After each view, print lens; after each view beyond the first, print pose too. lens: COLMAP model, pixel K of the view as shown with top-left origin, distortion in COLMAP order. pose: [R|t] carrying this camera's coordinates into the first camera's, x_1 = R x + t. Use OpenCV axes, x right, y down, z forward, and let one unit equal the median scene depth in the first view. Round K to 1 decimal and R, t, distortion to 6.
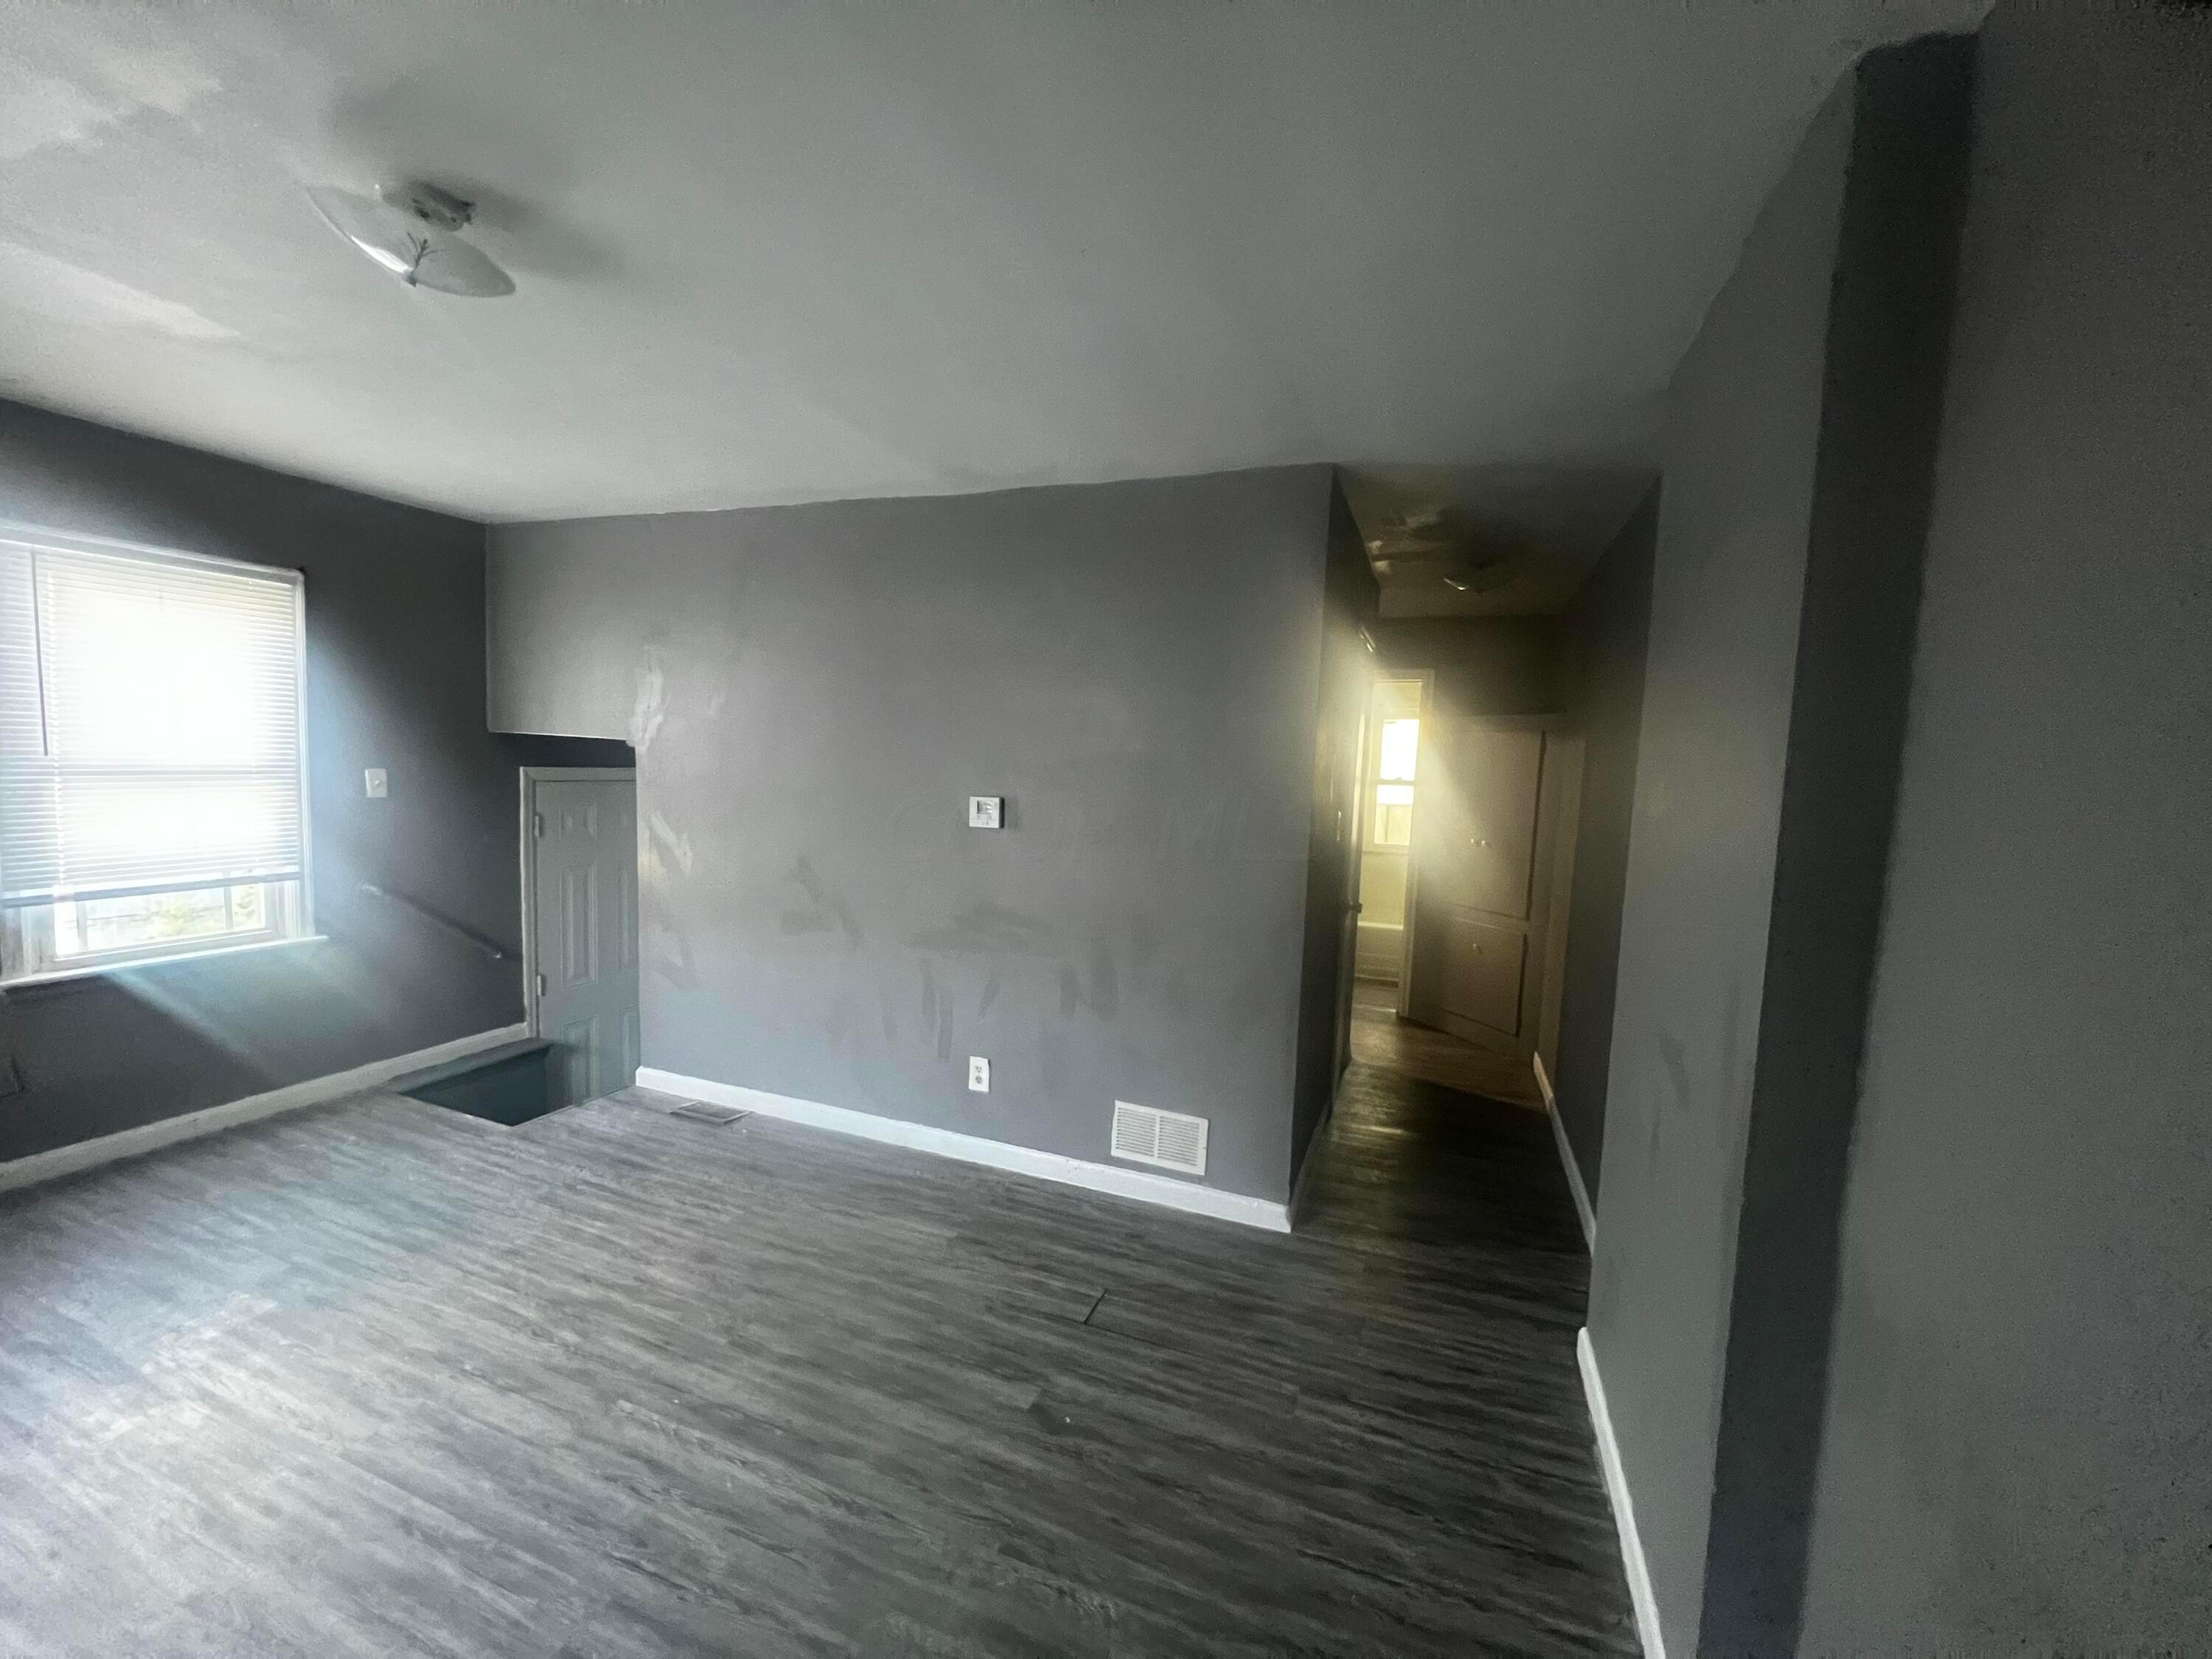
lens RADIAL K [[890.0, 0, 1100.9], [0, 890.0, 832.4], [0, 0, 1]] dist [-0.002768, 0.001027]
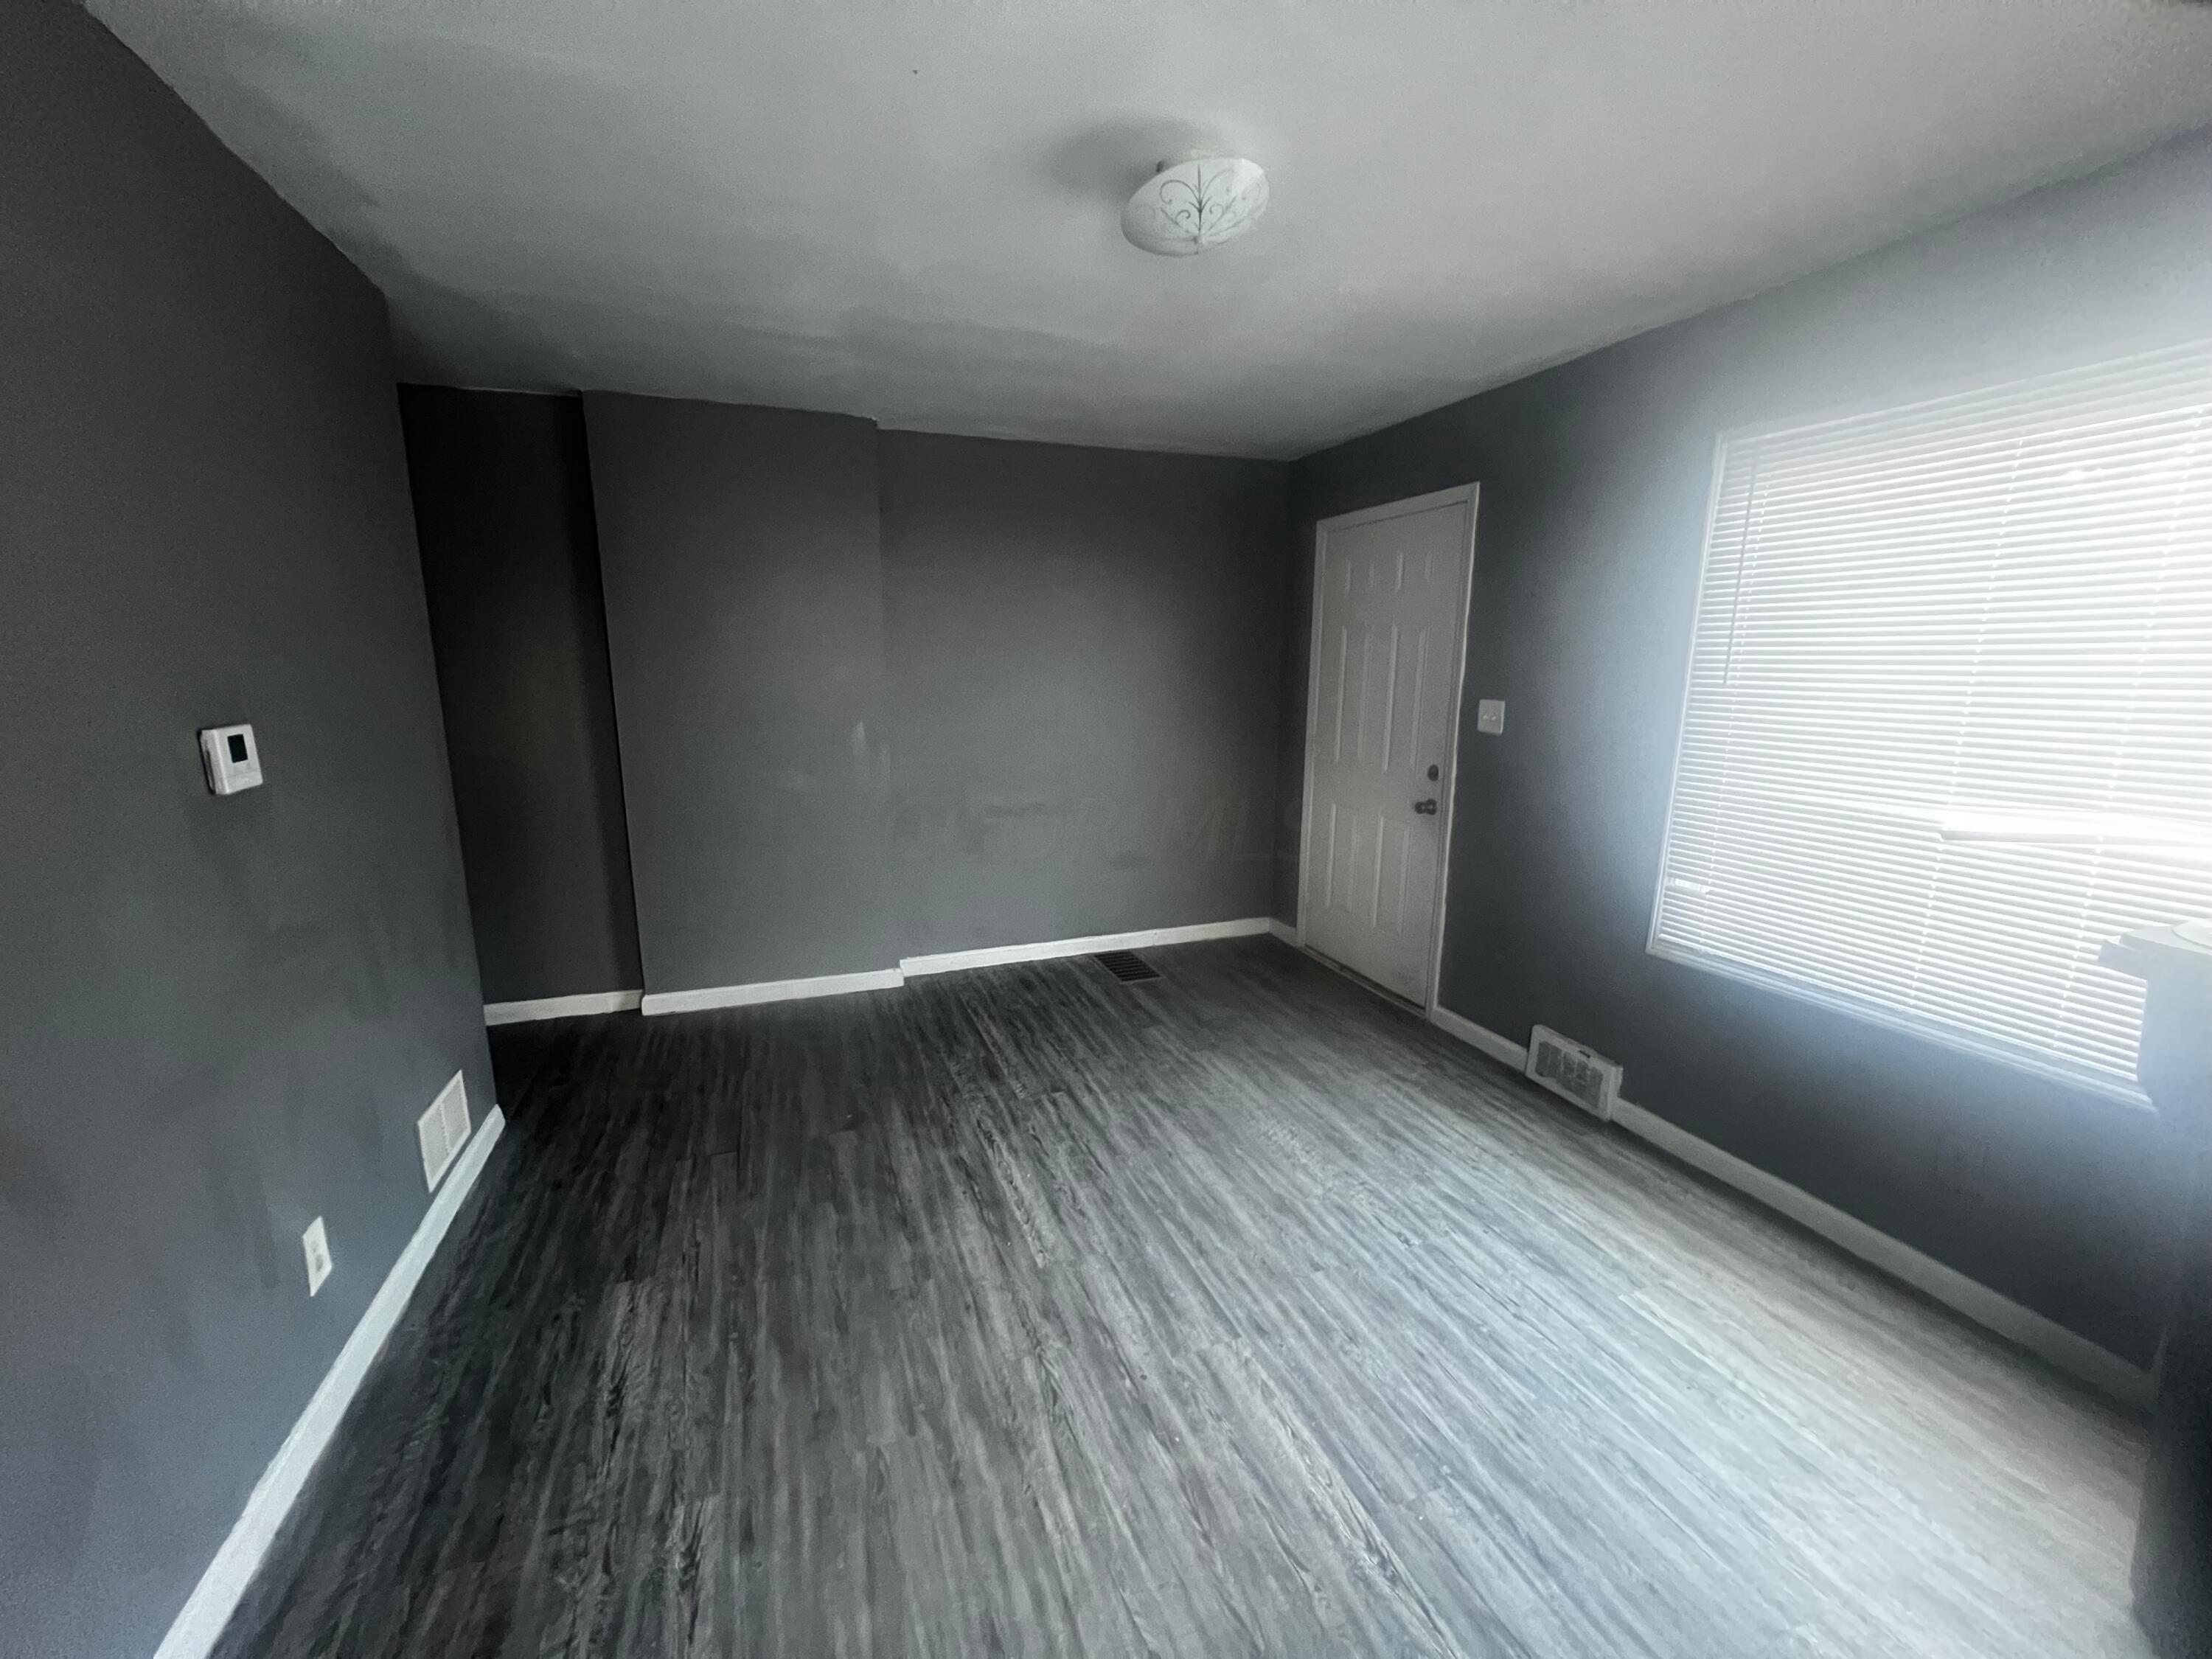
lens RADIAL K [[890.0, 0, 1105.9], [0, 890.0, 825.2], [0, 0, 1]] dist [-0.002768, 0.001027]
pose [[-0.667358, -0.175967, 0.723650, -1.005128], [0.027377, 0.965232, 0.259959, -0.126226], [-0.744234, 0.193297, -0.639338, 1.196720]]
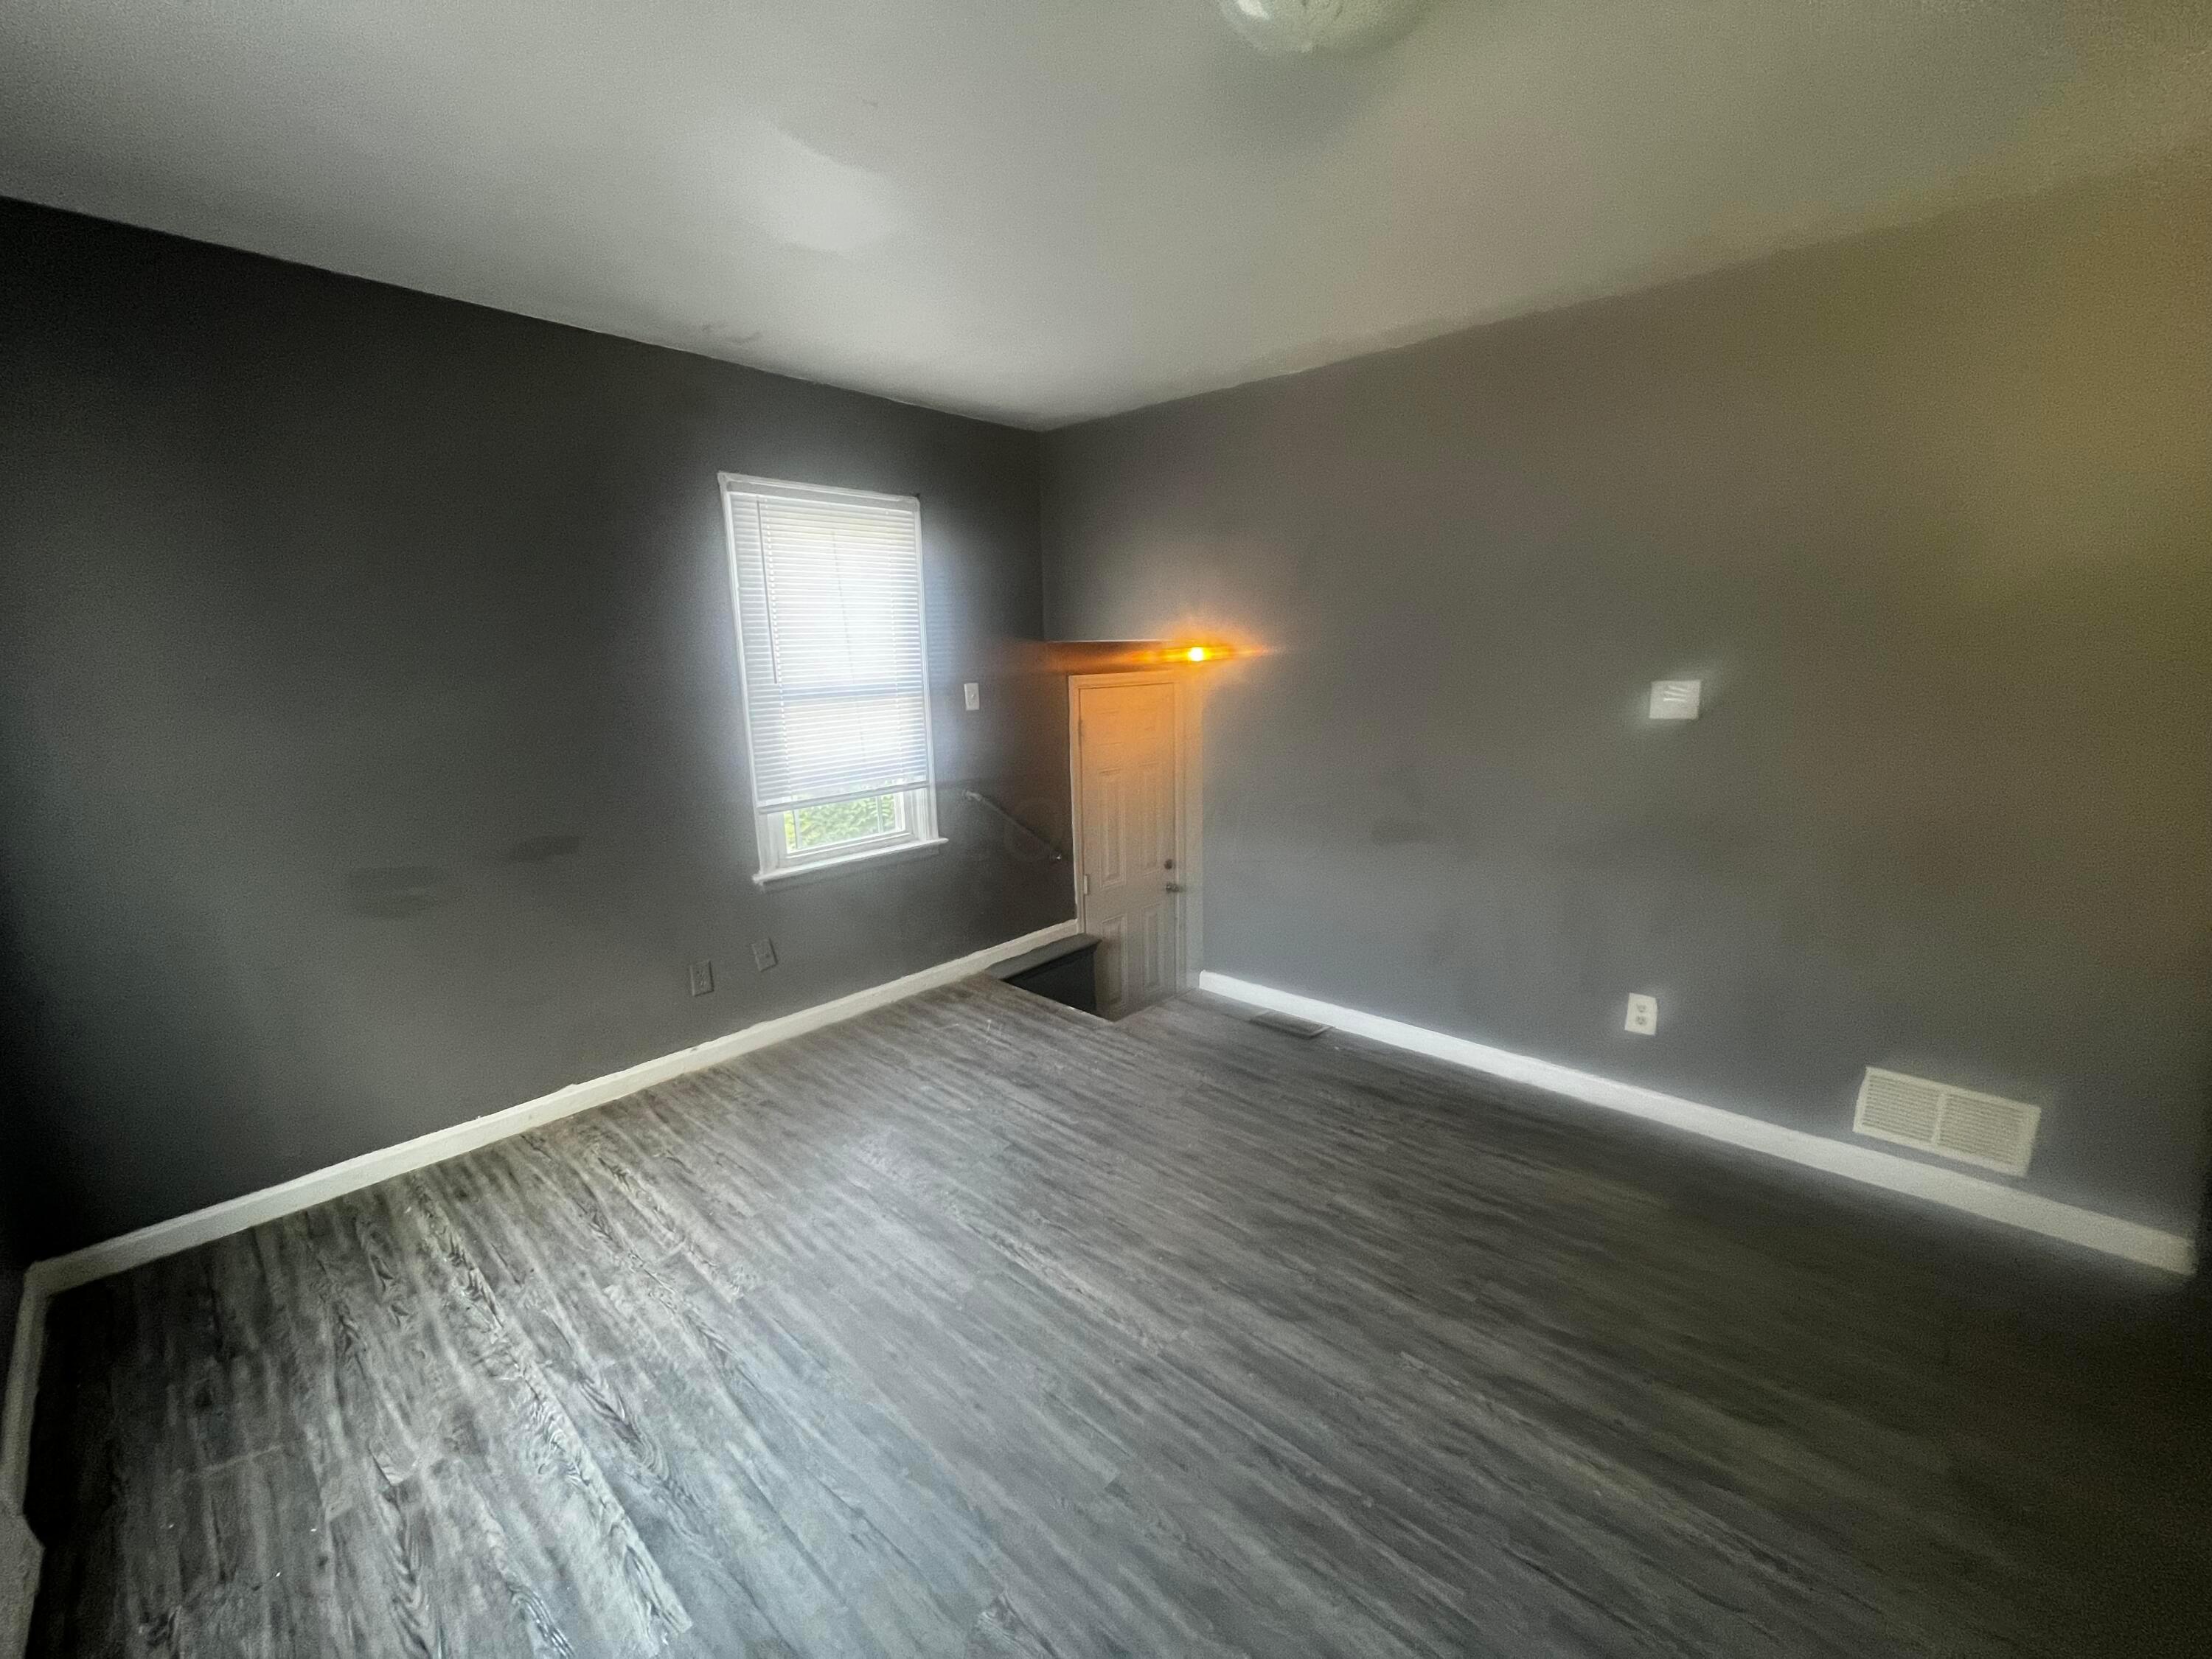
lens RADIAL K [[890.0, 0, 1100.4], [0, 890.0, 835.6], [0, 0, 1]] dist [-0.002768, 0.001027]
pose [[0.929932, 0.013614, -0.367479, -0.390921], [0.030760, 0.992933, 0.114624, -0.010426], [0.366442, -0.117896, 0.922941, 0.070060]]
